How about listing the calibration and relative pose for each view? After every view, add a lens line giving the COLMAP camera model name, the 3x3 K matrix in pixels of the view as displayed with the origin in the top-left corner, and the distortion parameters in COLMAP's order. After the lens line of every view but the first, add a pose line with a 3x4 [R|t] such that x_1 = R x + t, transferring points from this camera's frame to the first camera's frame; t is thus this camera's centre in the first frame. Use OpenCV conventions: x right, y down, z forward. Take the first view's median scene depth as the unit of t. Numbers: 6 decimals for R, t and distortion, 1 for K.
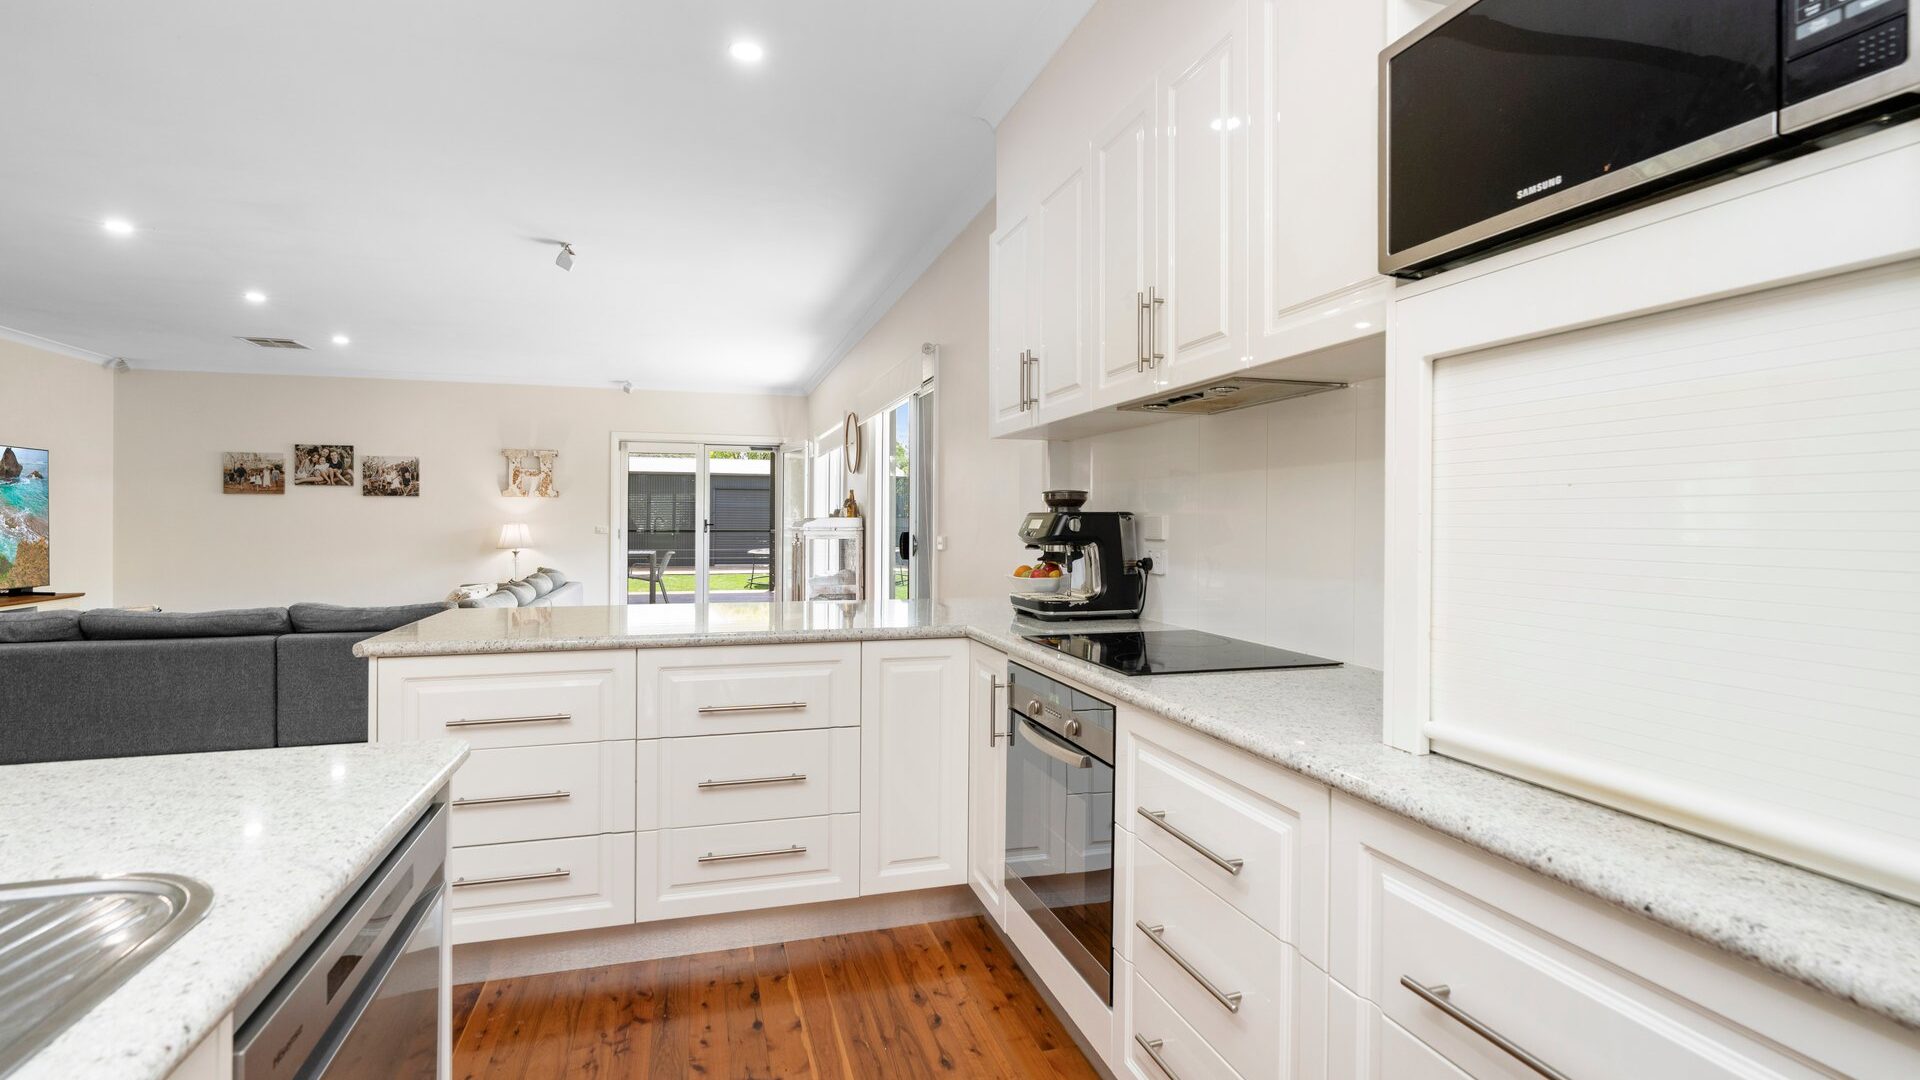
lens RADIAL K [[880.2, 0, 960.0], [0, 880.2, 540.0], [0, 0, 1]] dist [-0.004487, 0.000007]
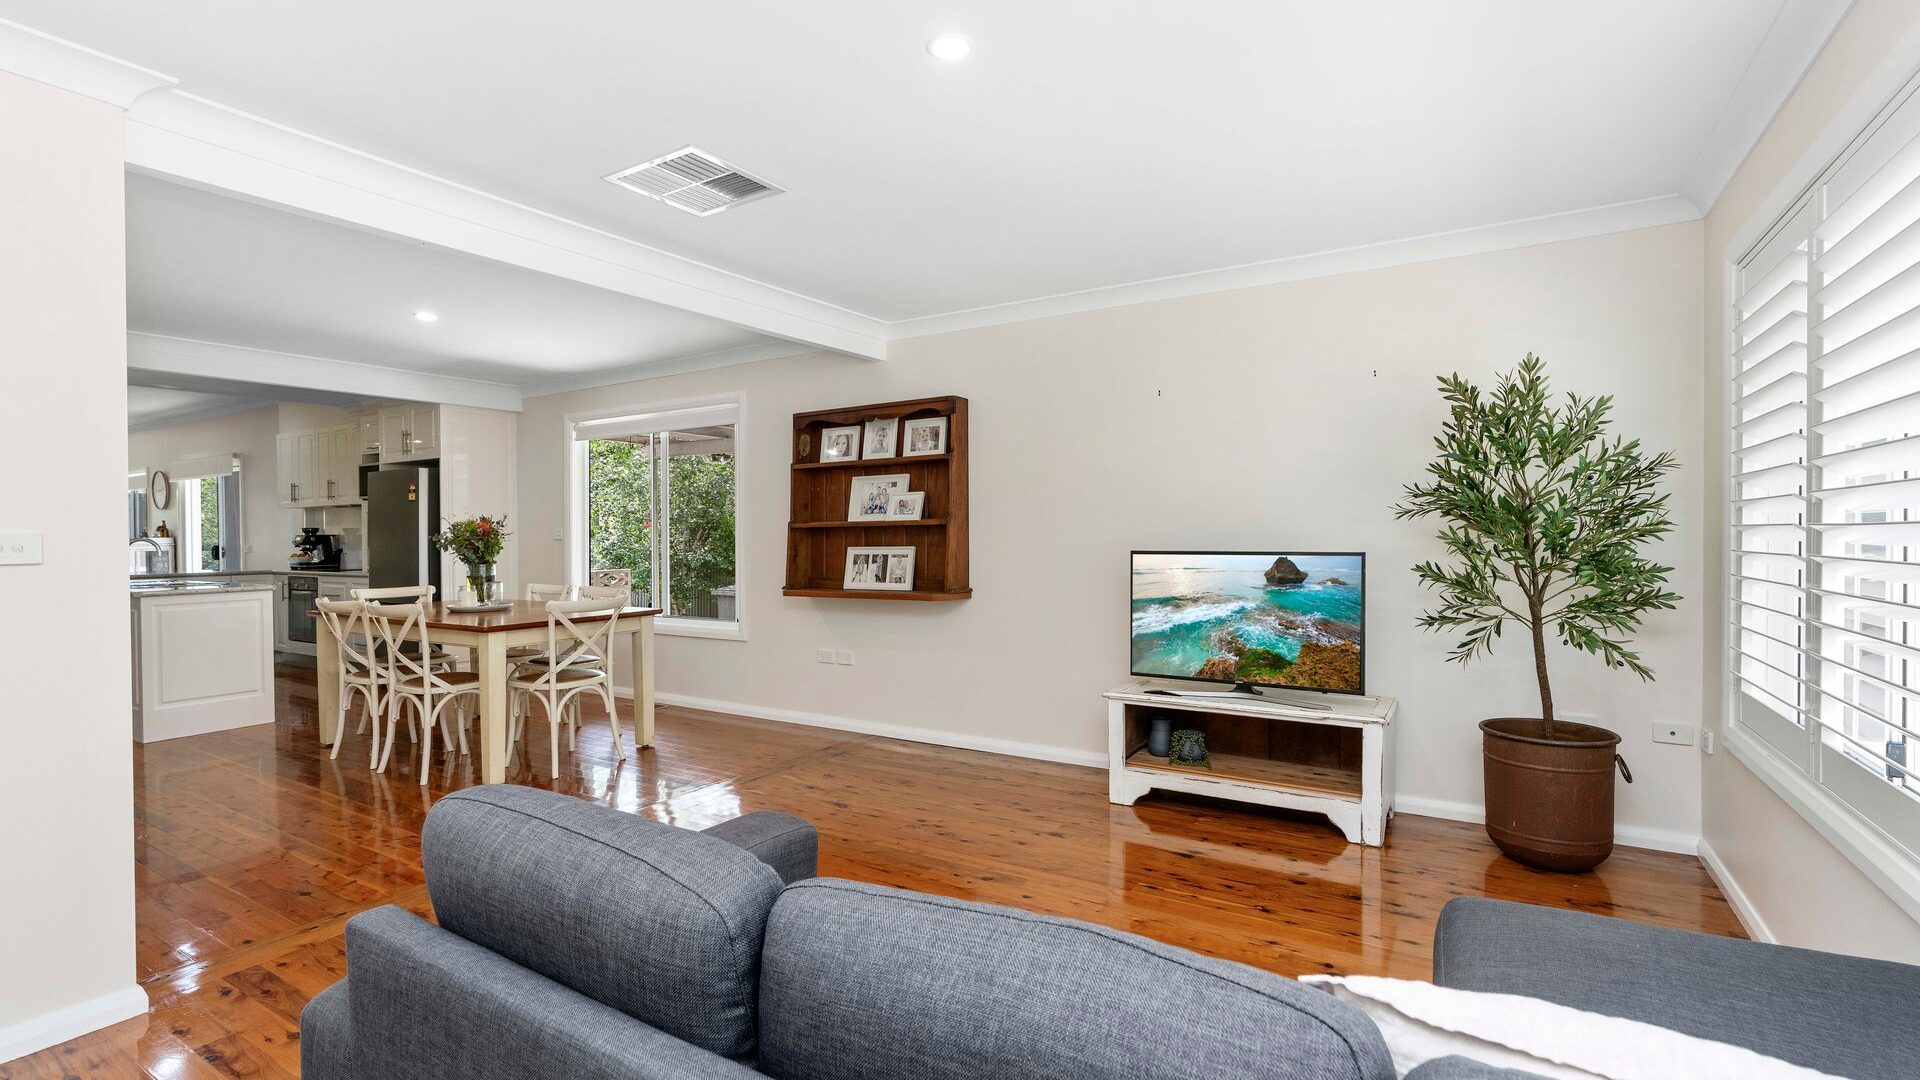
lens RADIAL K [[855.7, 0, 947.7], [0, 855.7, 543.2], [0, 0, 1]] dist [0.000887, 0.000587]
pose [[0.755951, -0.020099, 0.654320, -0.084356], [0.027352, 0.999625, -0.000894, 0.032923], [-0.654057, 0.018573, 0.756217, -1.471580]]
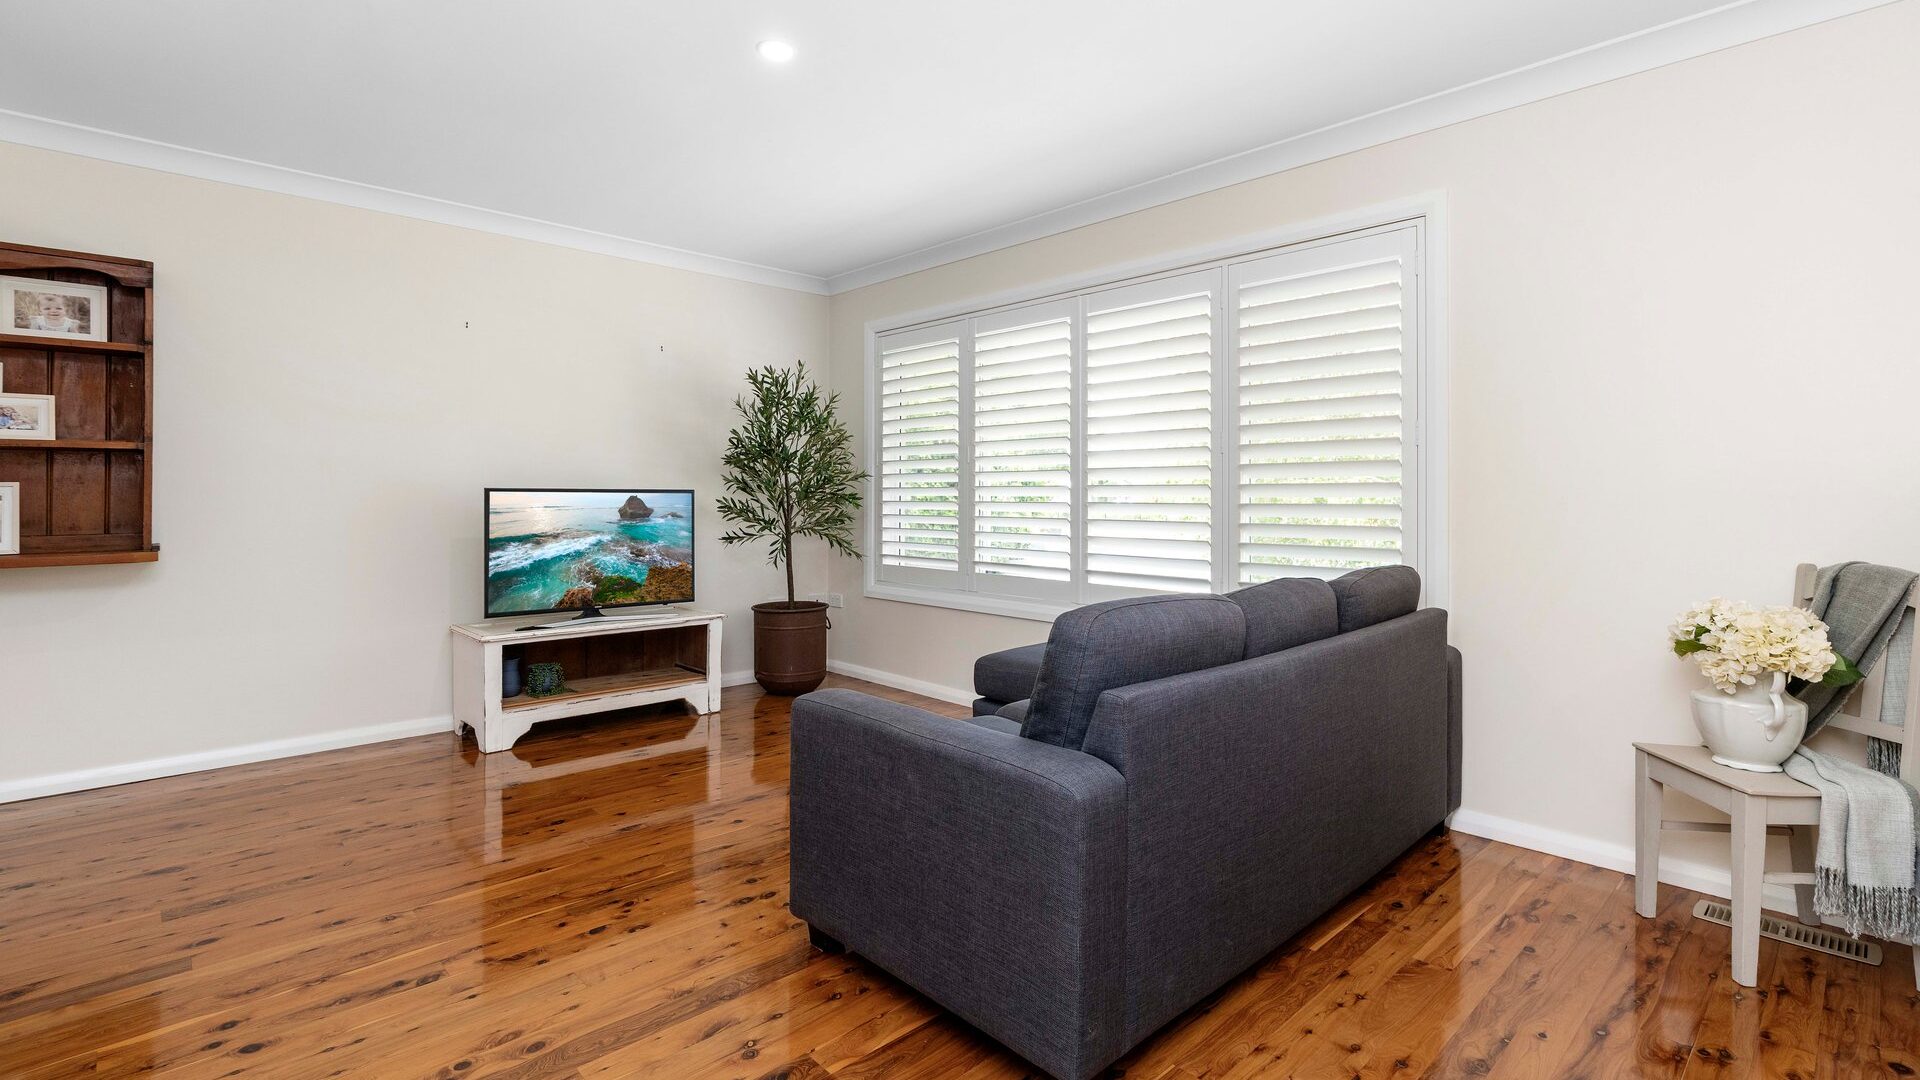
lens RADIAL K [[879.1, 0, 929.6], [0, 879.1, 485.4], [0, 0, 1]] dist [0.000146, 0.000197]
pose [[-0.429916, 0.009225, 0.902822, -0.289066], [0.013390, 0.999903, -0.003840, 0.047165], [-0.902770, 0.010438, -0.429998, -1.054862]]
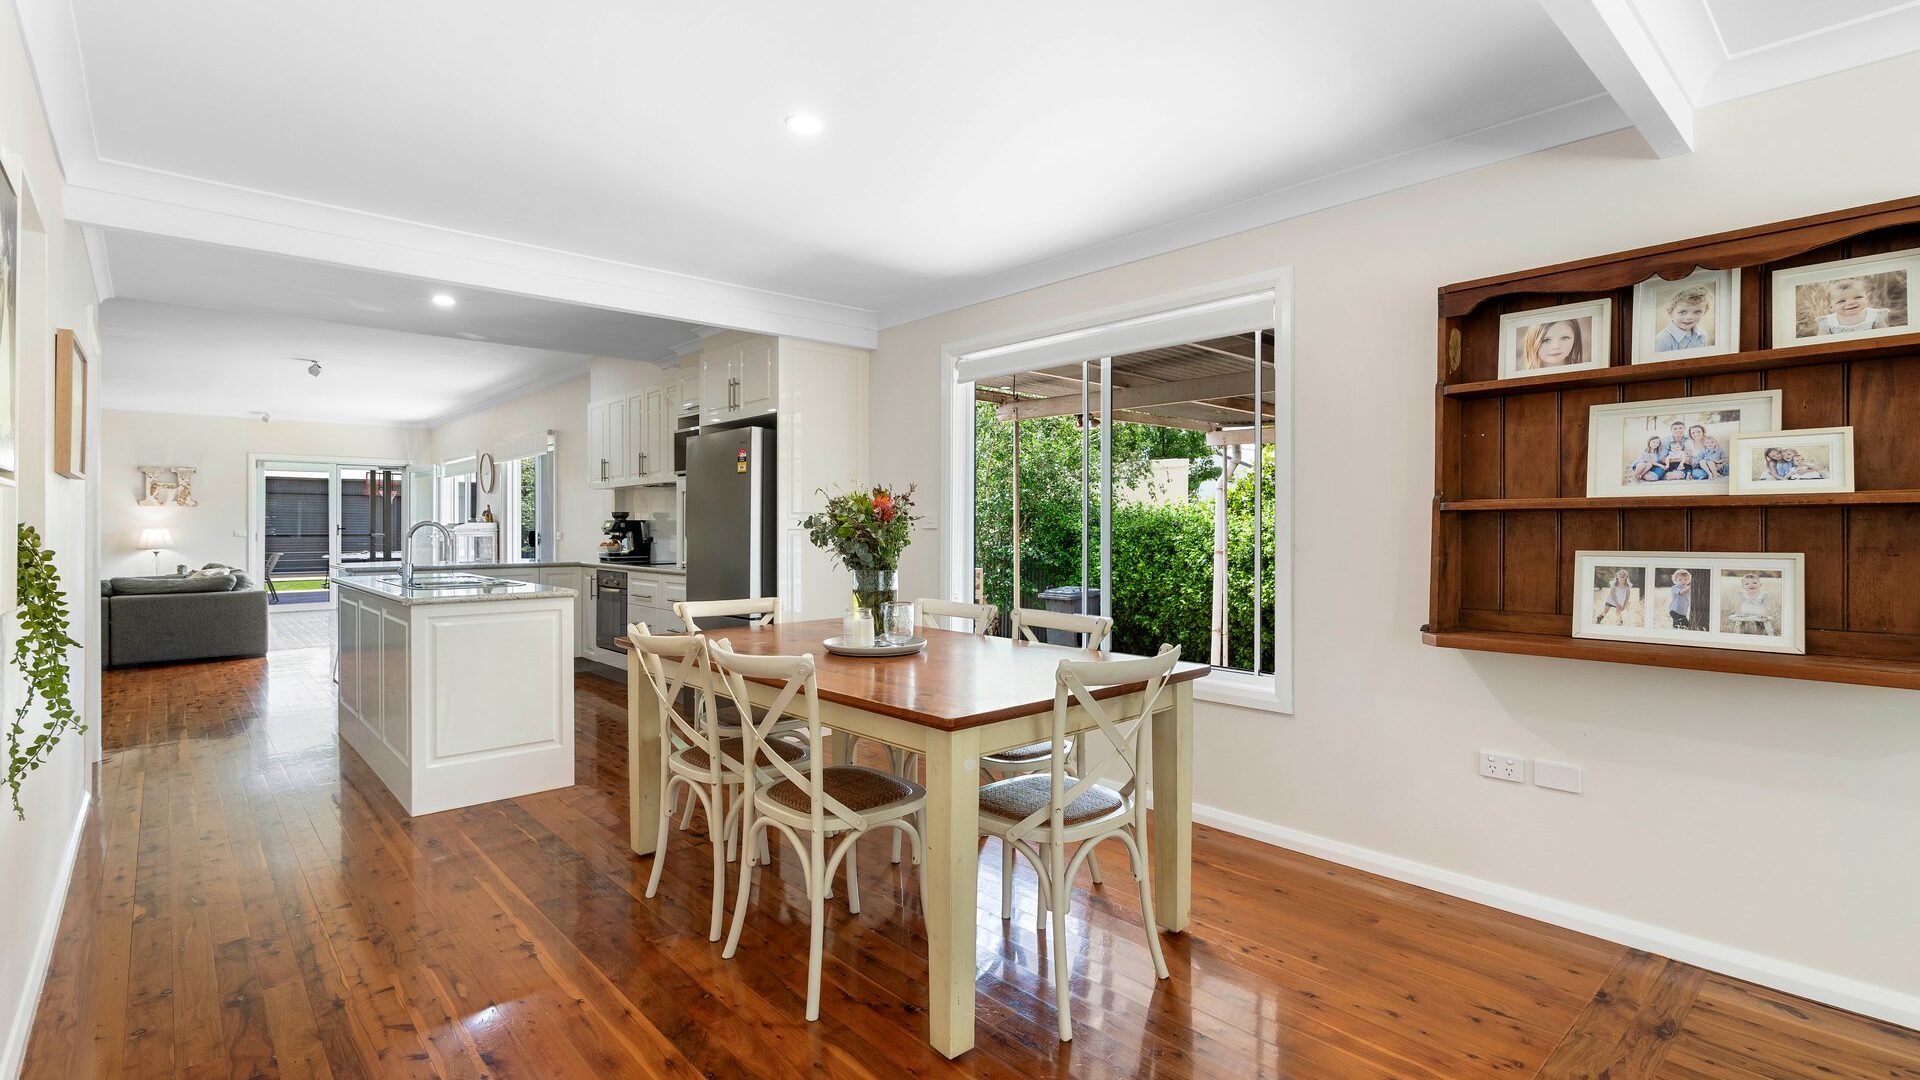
lens RADIAL K [[880.2, 0, 960.0], [0, 880.2, 540.0], [0, 0, 1]] dist [-0.004487, 0.000007]
pose [[0.903476, -0.010779, 0.428503, -0.048122], [0.012937, 0.999914, -0.002125, 0.024412], [-0.428443, 0.007464, 0.903538, -0.966811]]
